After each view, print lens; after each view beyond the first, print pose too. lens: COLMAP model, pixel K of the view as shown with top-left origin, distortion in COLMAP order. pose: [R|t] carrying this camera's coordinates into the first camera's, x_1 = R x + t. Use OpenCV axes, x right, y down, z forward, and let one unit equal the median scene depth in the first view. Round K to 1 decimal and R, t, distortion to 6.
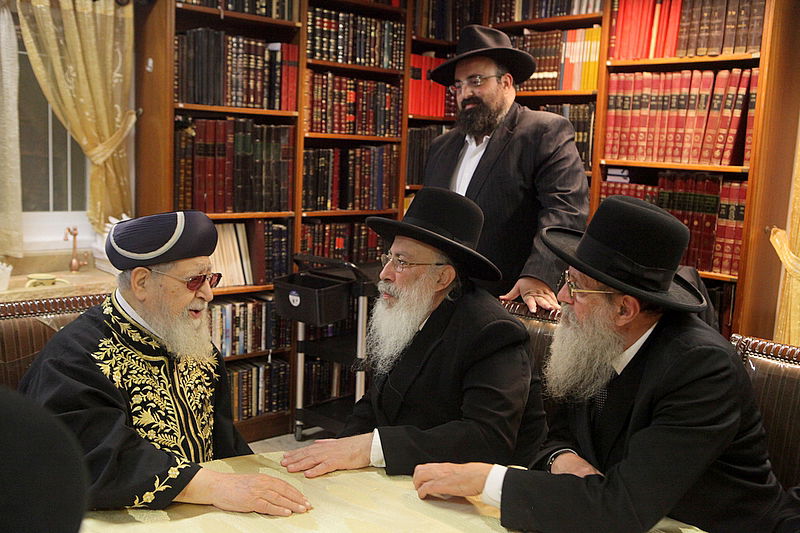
lens RADIAL K [[833.6, 0, 398.8], [0, 833.6, 251.9], [0, 0, 1]] dist [-0.022378, 0.000000]
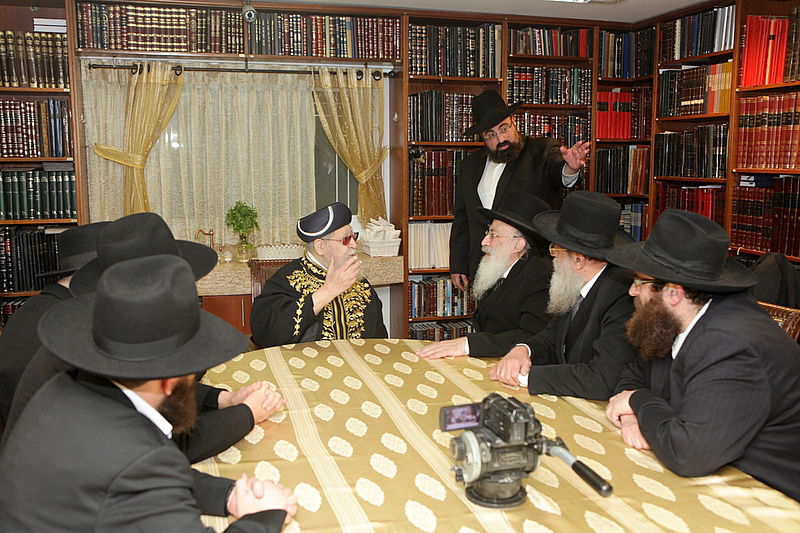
lens RADIAL K [[797.7, 0, 381.9], [0, 797.7, 249.2], [0, 0, 1]] dist [0.006693, 0.000000]
pose [[0.894577, 0.007953, -0.446844, 0.302715], [-0.017677, 0.999689, -0.017597, 0.037475], [0.446565, 0.023641, 0.894439, -0.277272]]
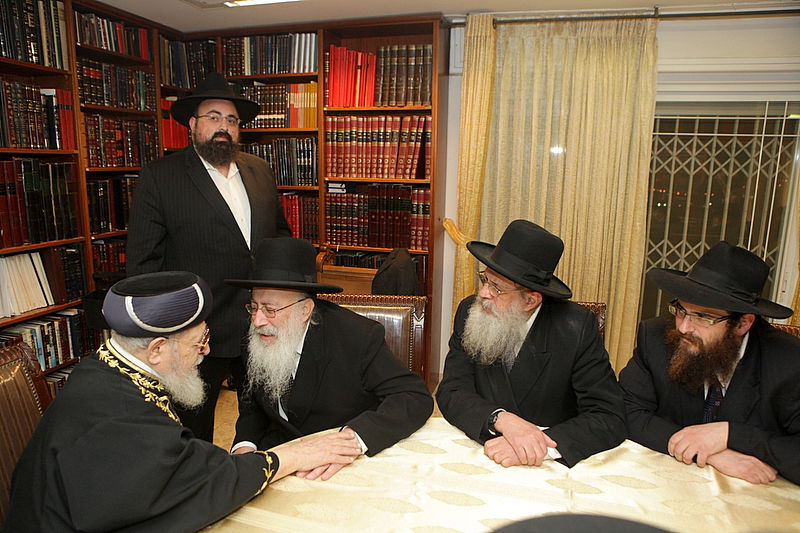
lens RADIAL K [[565.3, 0, 394.7], [0, 565.3, 265.5], [0, 0, 1]] dist [-0.068056, 0.053536]
pose [[0.842596, -0.131899, 0.522145, -0.176570], [0.093136, 0.990624, 0.099946, -0.046984], [-0.530432, -0.035584, 0.846980, 0.116040]]
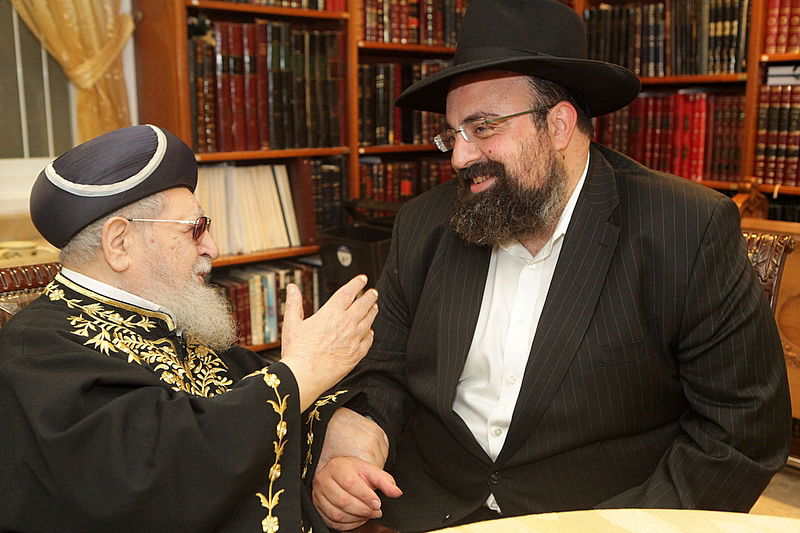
lens RADIAL K [[863.2, 0, 395.4], [0, 863.2, 257.7], [0, 0, 1]] dist [-0.007011, 0.000000]
pose [[0.998902, -0.046161, -0.008057, -0.084042], [0.046457, 0.998052, 0.041631, 0.021996], [0.006120, -0.041960, 0.999101, 0.219871]]
